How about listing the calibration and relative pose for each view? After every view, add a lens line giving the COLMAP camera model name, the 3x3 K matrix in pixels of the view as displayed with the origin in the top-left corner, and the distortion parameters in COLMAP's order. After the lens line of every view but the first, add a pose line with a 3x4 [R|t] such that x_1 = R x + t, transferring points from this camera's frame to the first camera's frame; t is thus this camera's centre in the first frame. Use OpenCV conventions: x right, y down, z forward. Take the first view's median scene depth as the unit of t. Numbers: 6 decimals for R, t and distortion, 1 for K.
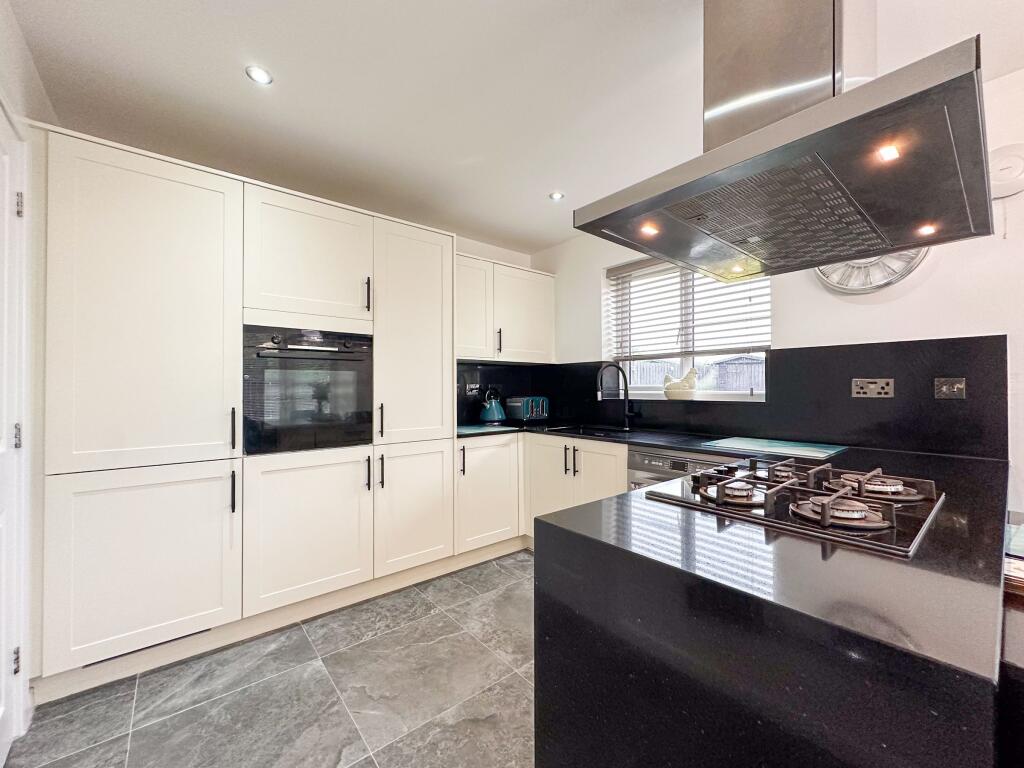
lens RADIAL K [[414.1, 0, 507.2], [0, 414.1, 384.5], [0, 0, 1]] dist [-0.001851, 0.001024]
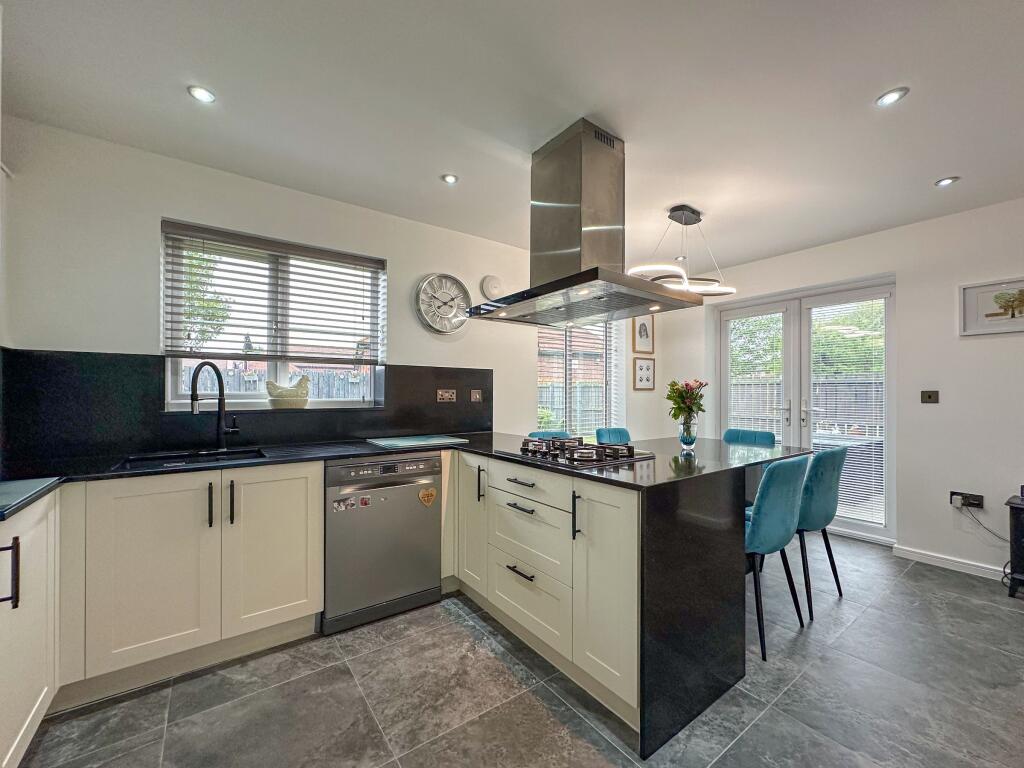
lens RADIAL K [[414.1, 0, 508.6], [0, 414.1, 394.5], [0, 0, 1]] dist [-0.001851, 0.001024]
pose [[0.050125, -0.000899, 0.998743, -0.513730], [-0.009594, 0.999953, 0.001381, -0.000402], [-0.998697, -0.009651, 0.050114, 0.515821]]
